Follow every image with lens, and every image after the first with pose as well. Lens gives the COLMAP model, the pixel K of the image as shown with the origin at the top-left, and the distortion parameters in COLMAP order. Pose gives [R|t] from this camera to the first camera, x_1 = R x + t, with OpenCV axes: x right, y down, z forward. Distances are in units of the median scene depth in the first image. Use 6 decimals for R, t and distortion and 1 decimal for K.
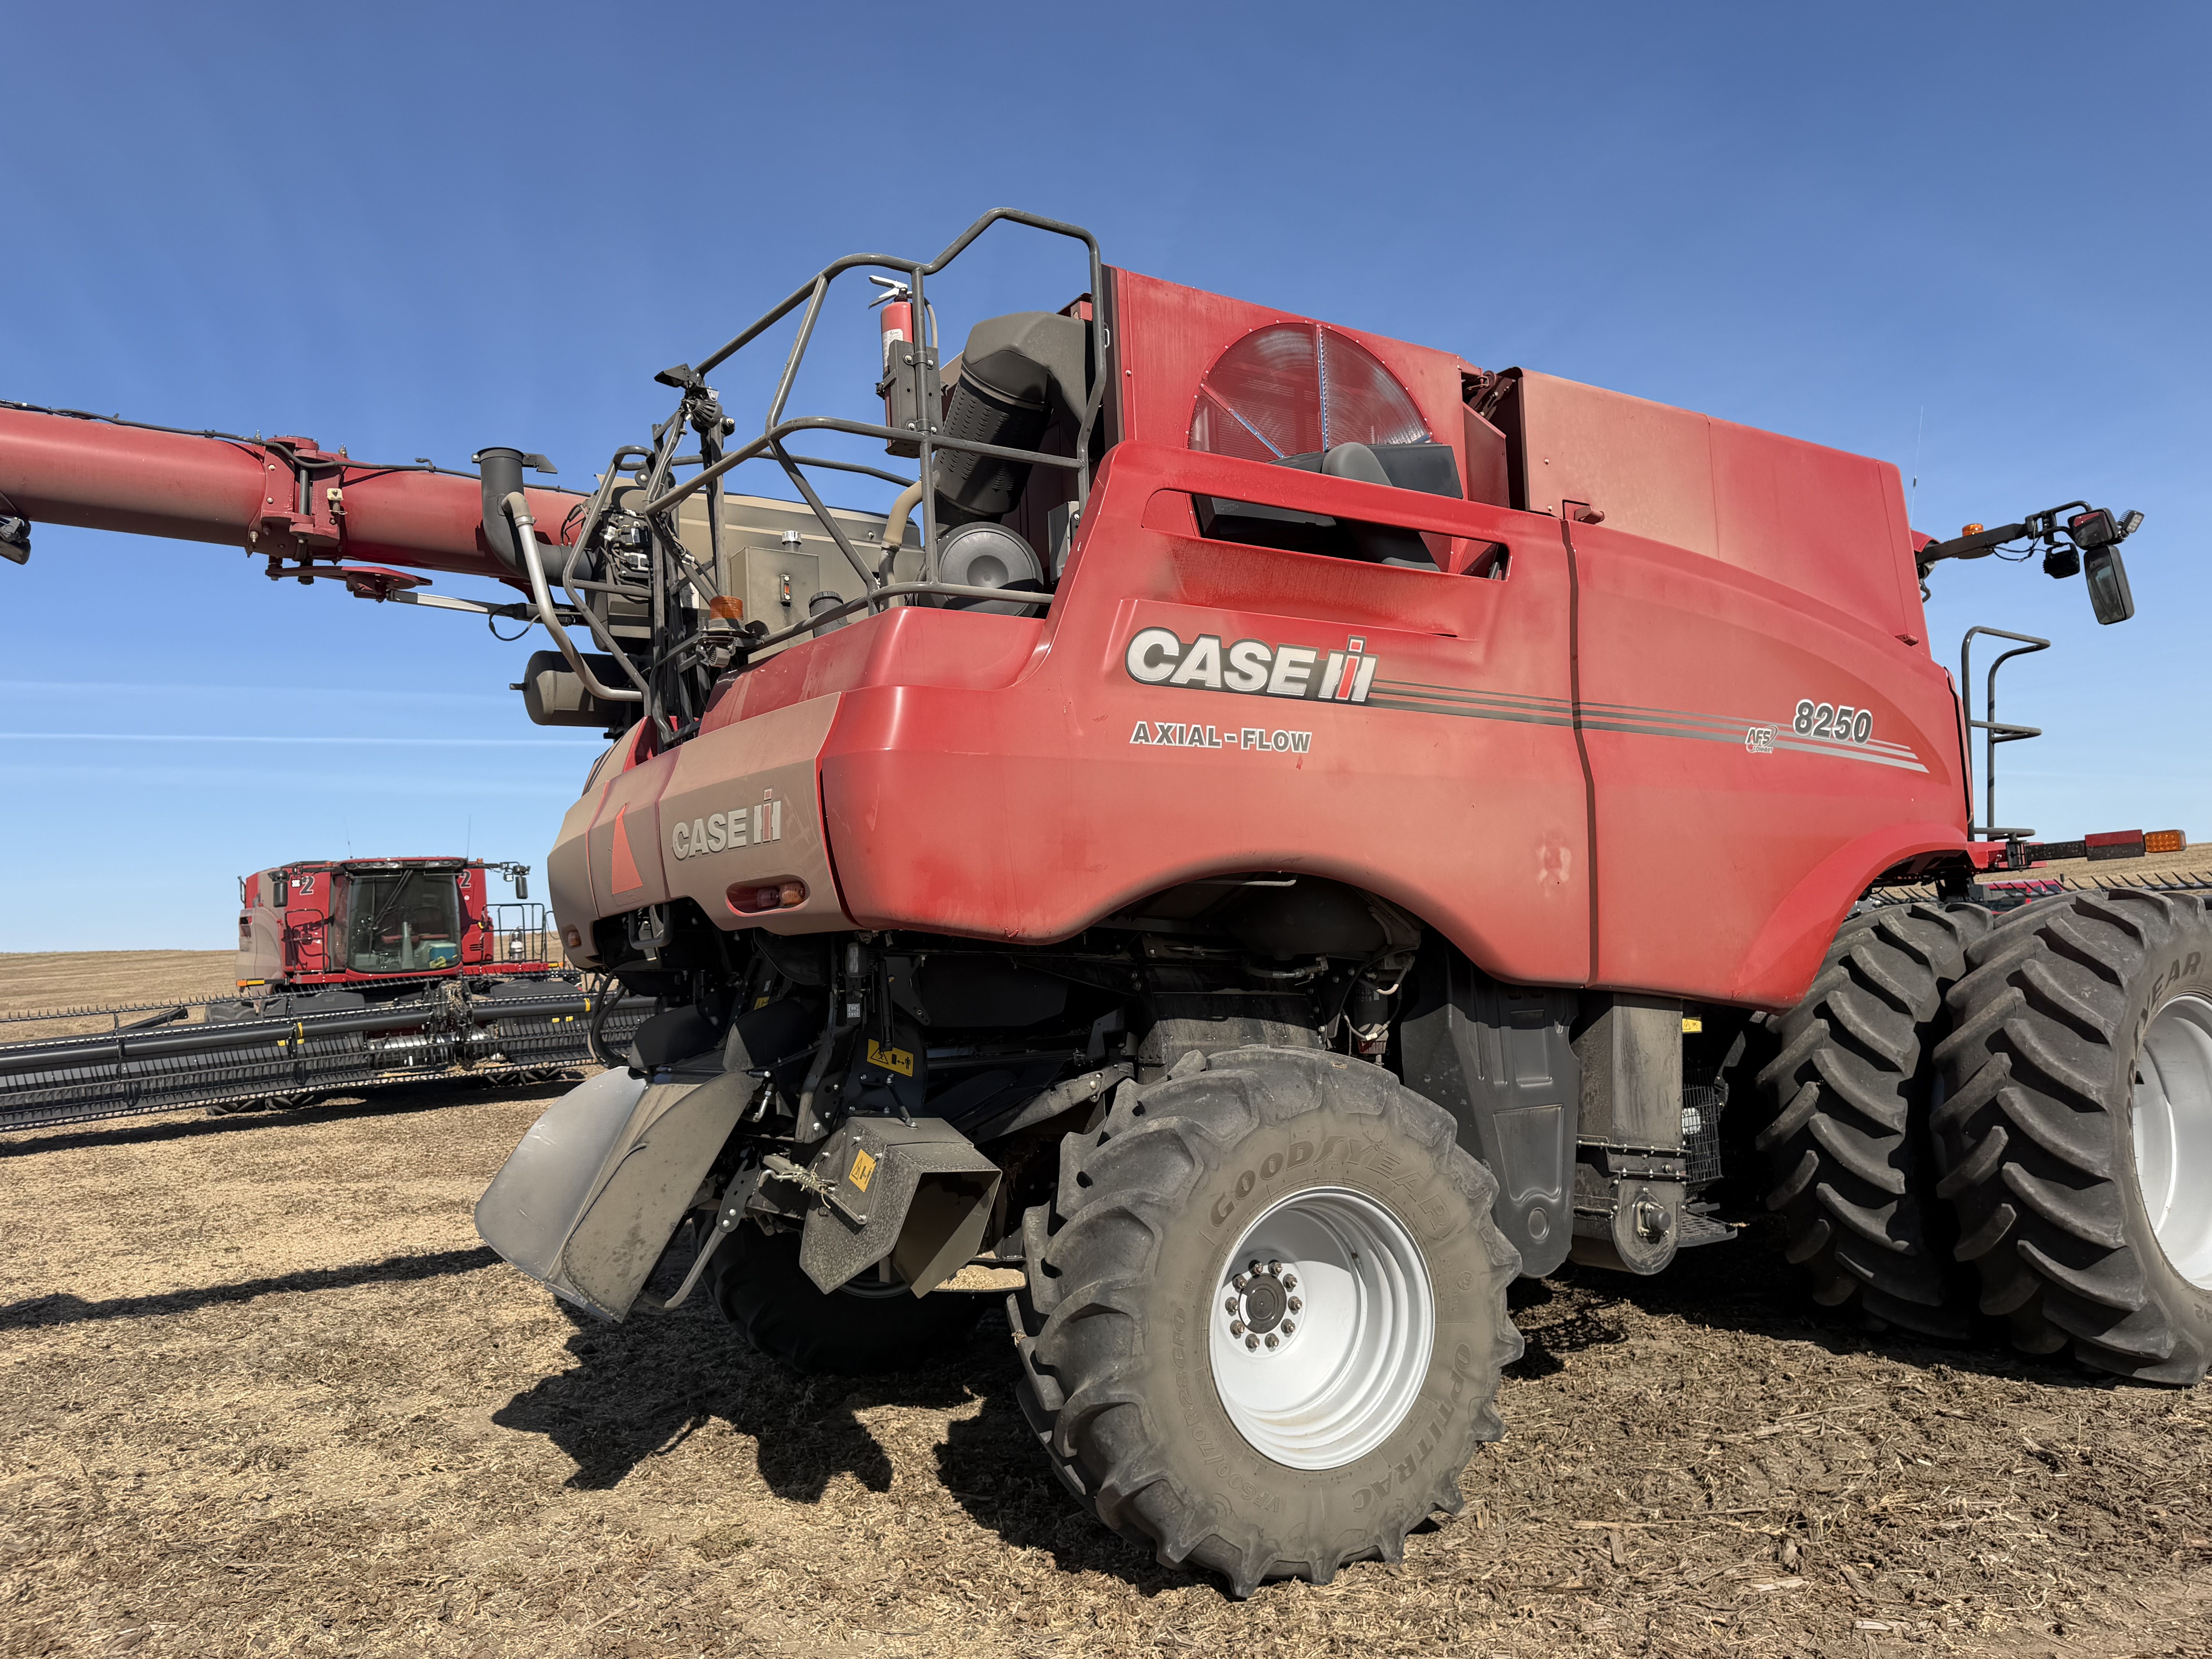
lens RADIAL K [[1550.1, 0, 1112.8], [0, 1550.1, 823.0], [0, 0, 1]] dist [0.038816, 0.002577]
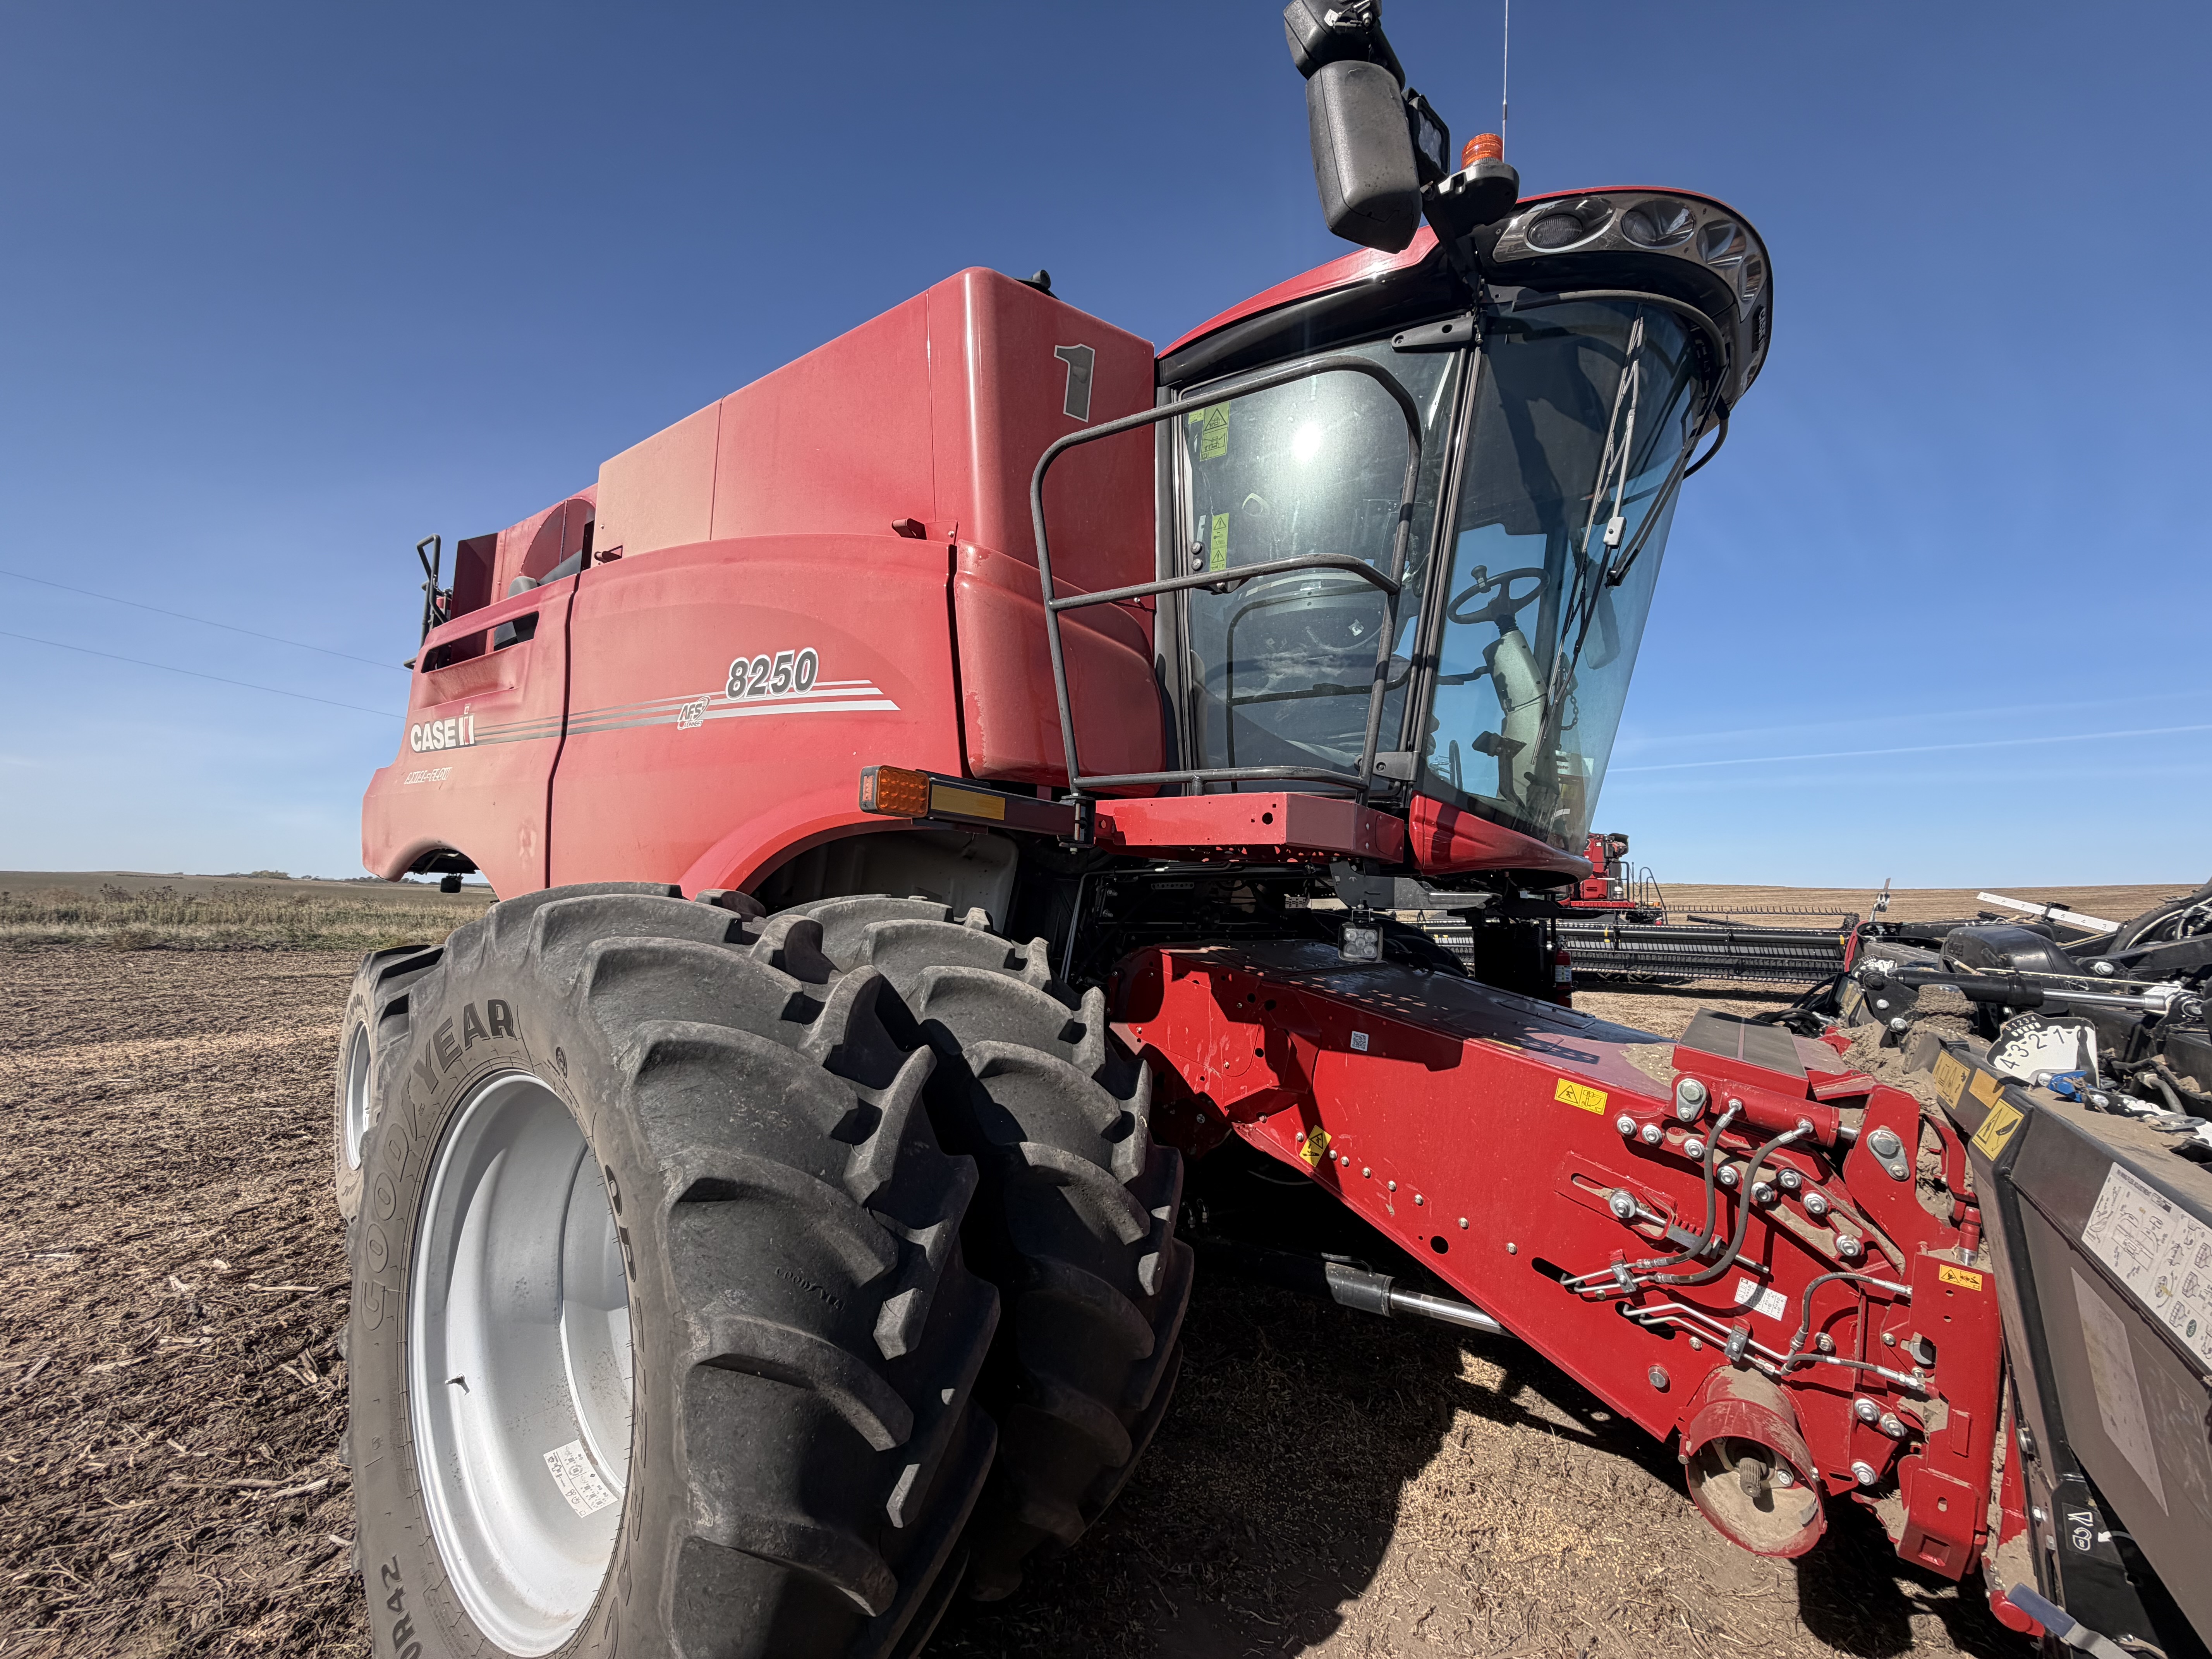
lens RADIAL K [[888.6, 0, 1094.7], [0, 888.6, 815.3], [0, 0, 1]] dist [0.000067, 0.000051]
pose [[0.364437, -0.029300, -0.930767, 1.094477], [0.036700, 0.999180, -0.017084, 0.030809], [0.930504, -0.027933, 0.365214, 1.102527]]
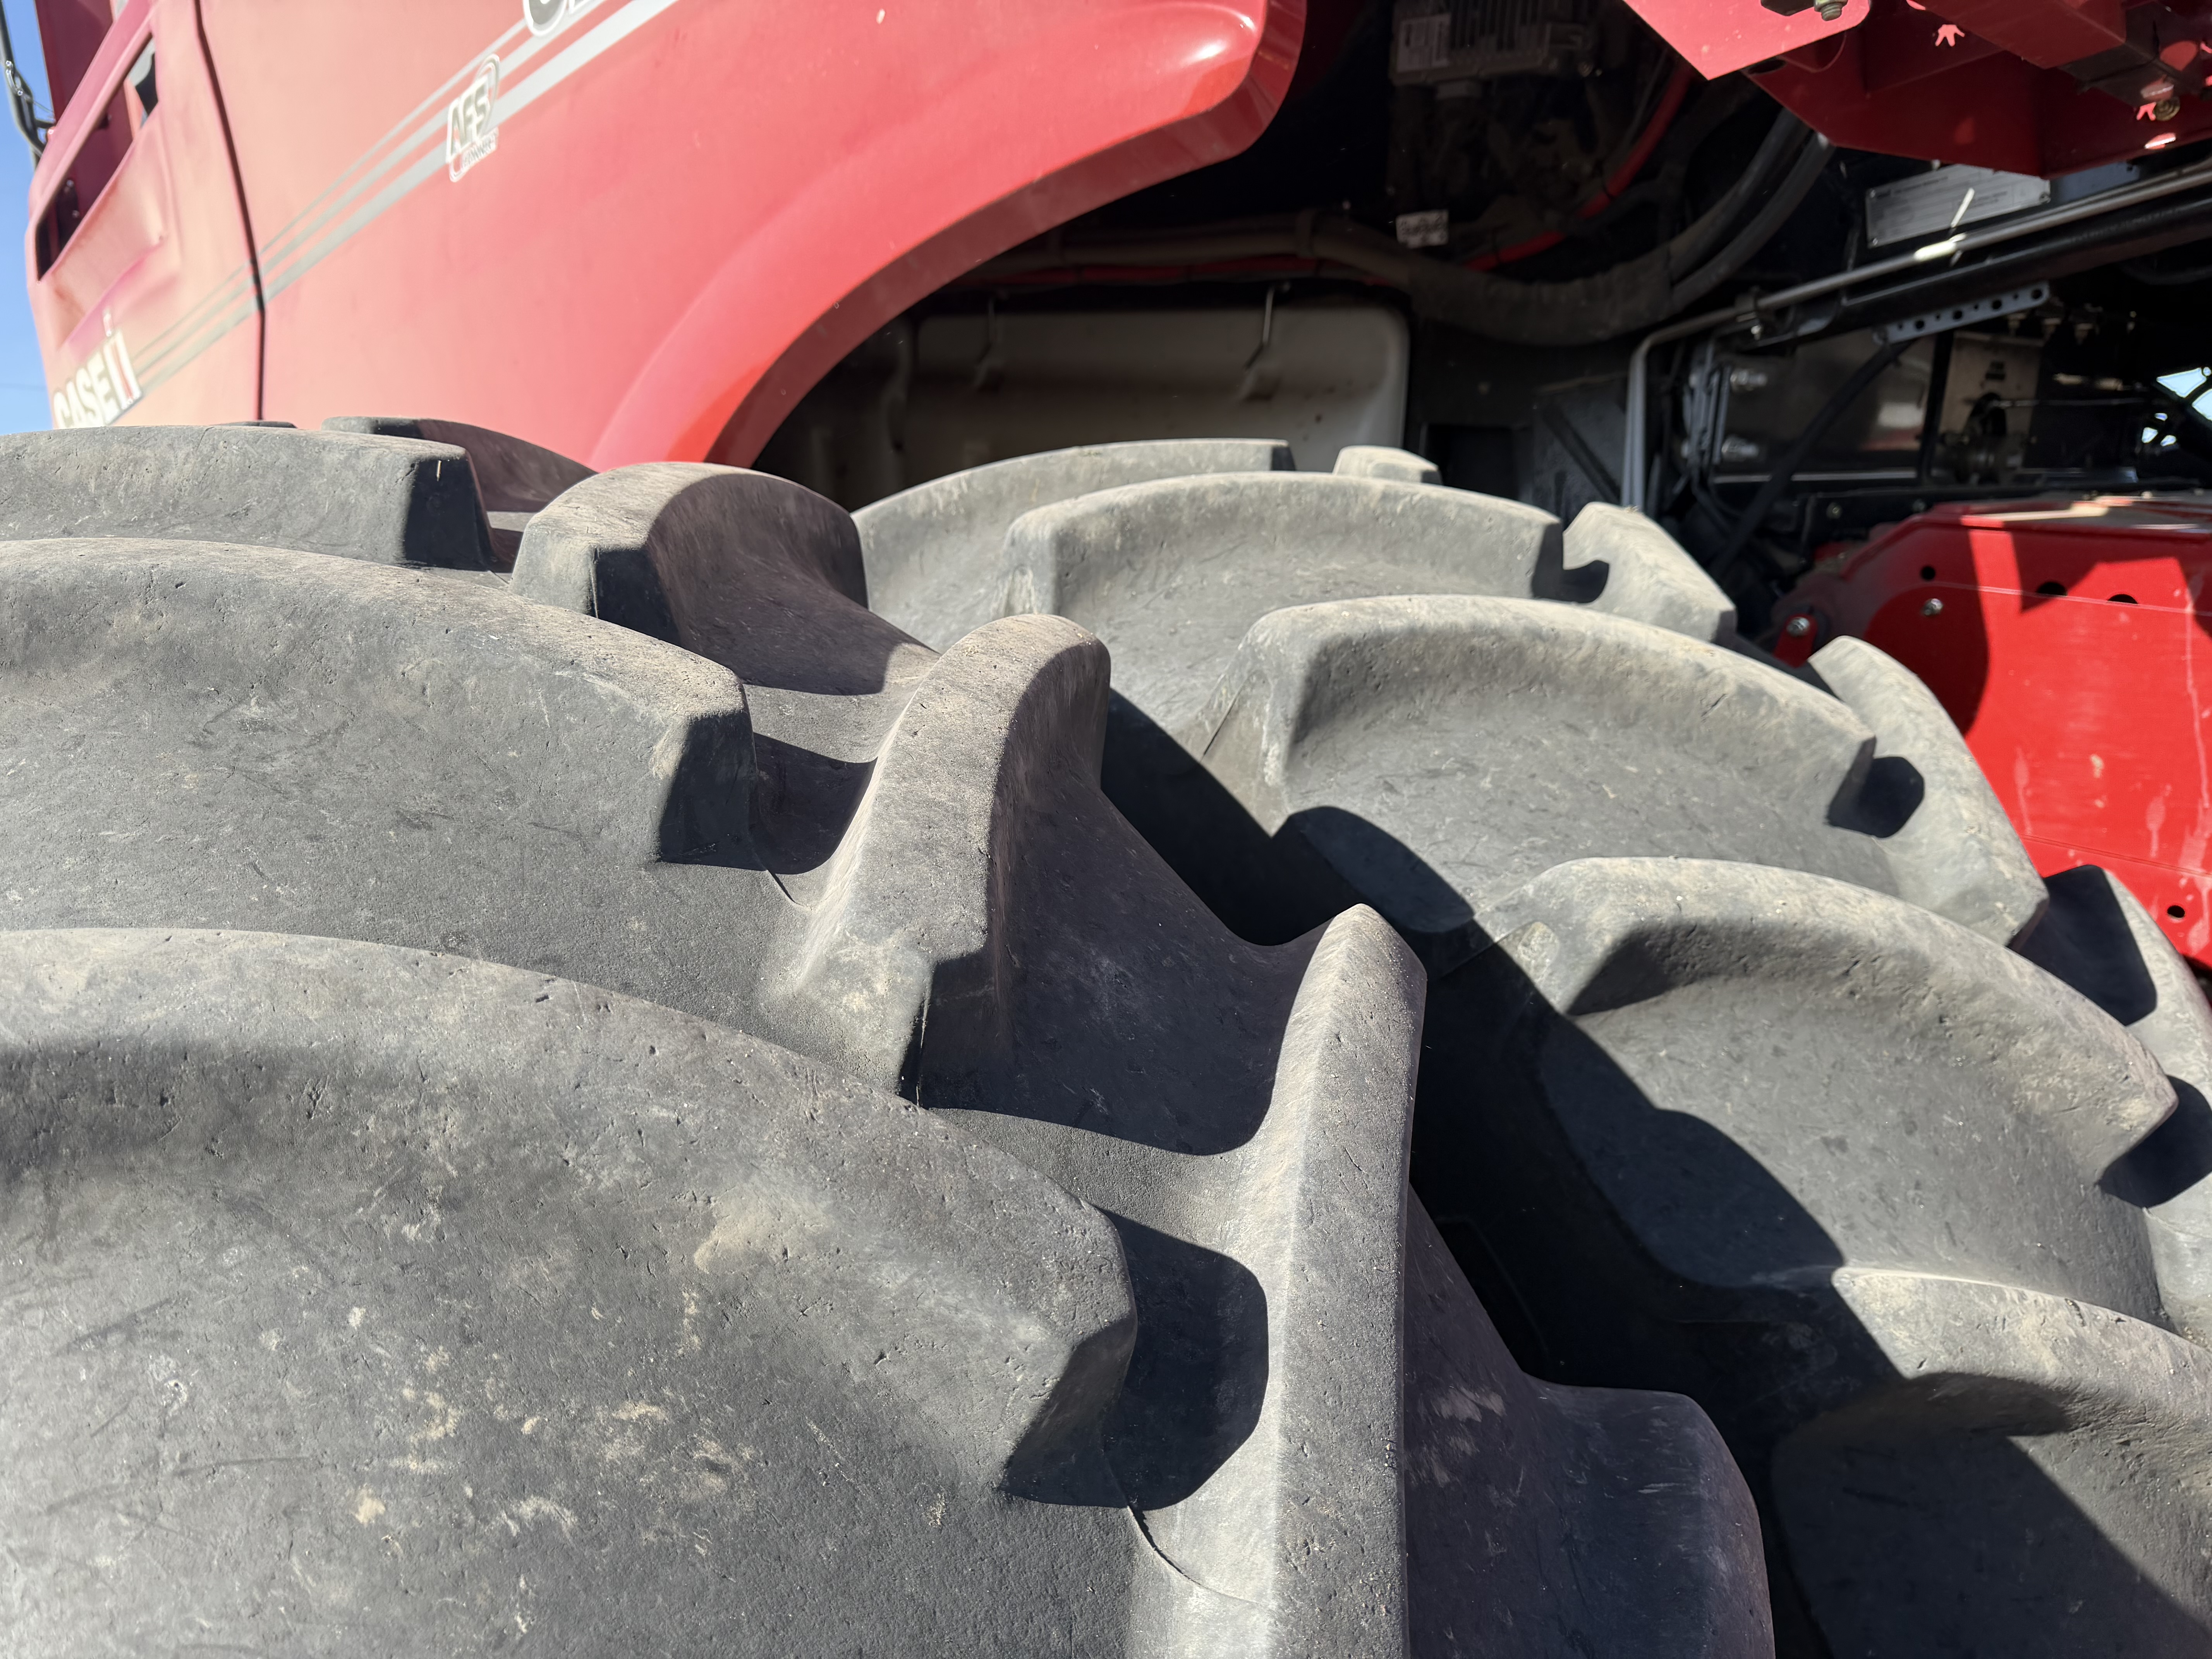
lens RADIAL K [[1550.1, 0, 1106.7], [0, 1550.1, 831.5], [0, 0, 1]] dist [0.038816, 0.002577]
pose [[0.183607, 0.133143, -0.973941, 0.868595], [0.196174, 0.965891, 0.169025, 0.079487], [0.963226, -0.222096, 0.151225, 1.125958]]
